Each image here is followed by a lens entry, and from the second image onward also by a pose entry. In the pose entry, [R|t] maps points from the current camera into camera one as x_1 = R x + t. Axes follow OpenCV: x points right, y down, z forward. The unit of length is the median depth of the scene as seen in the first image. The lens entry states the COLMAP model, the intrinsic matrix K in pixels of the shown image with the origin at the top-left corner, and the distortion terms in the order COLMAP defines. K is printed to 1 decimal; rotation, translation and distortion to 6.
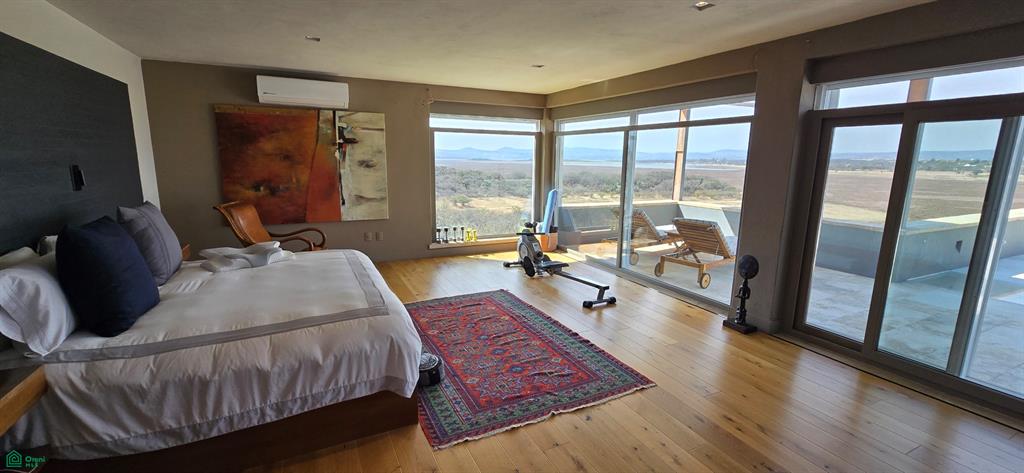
lens RADIAL K [[420.1, 0, 511.3], [0, 420.1, 239.9], [0, 0, 1]] dist [-0.002137, -0.000064]
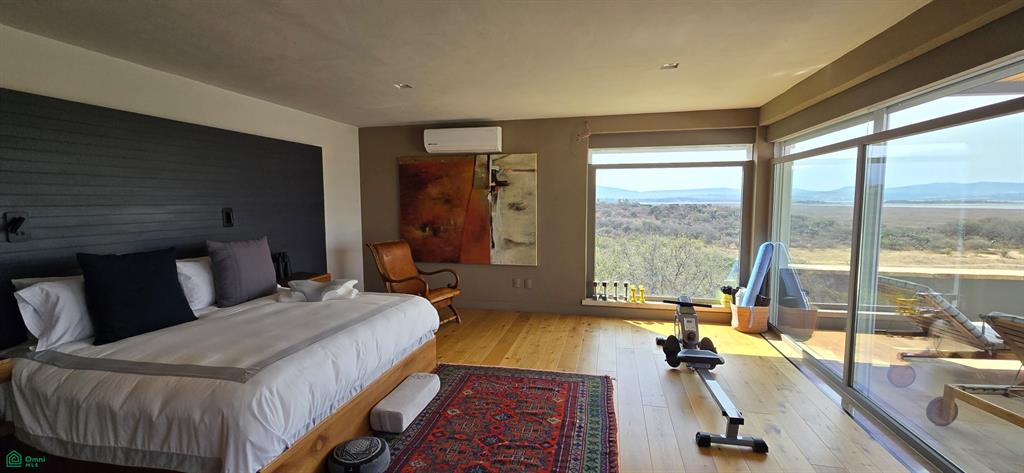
lens RADIAL K [[420.1, 0, 511.3], [0, 420.1, 239.9], [0, 0, 1]] dist [-0.002137, -0.000064]
pose [[0.772546, 0.041785, -0.633582, 0.263832], [-0.107148, 0.992102, -0.065219, -0.044035], [0.625853, 0.118272, 0.770921, 0.275454]]
